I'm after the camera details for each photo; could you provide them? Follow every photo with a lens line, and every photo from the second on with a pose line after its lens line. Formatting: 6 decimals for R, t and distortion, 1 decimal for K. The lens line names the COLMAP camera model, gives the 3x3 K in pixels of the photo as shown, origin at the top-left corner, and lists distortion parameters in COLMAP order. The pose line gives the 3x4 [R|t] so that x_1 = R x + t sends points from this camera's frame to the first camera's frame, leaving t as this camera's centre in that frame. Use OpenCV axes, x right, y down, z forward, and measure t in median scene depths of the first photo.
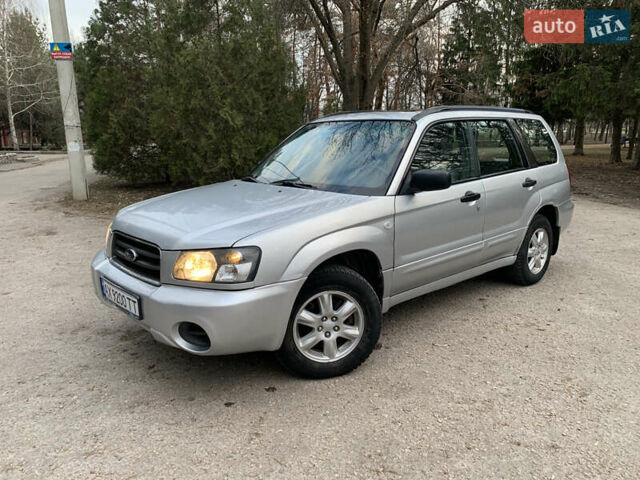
lens RADIAL K [[499.7, 0, 320.0], [0, 499.7, 240.0], [0, 0, 1]] dist [-0.003689, 0.000584]
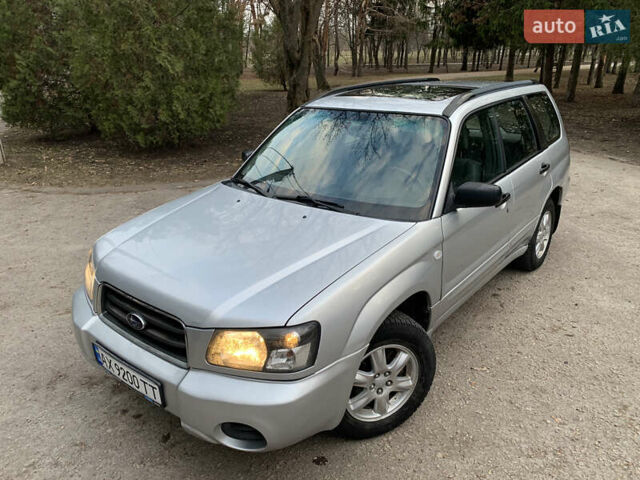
lens RADIAL K [[499.7, 0, 320.0], [0, 499.7, 240.0], [0, 0, 1]] dist [-0.003689, 0.000584]
pose [[0.988435, -0.058641, 0.139846, -0.181175], [0.037531, 0.988114, 0.149070, -0.190248], [-0.146926, -0.142098, 0.978888, 0.189264]]
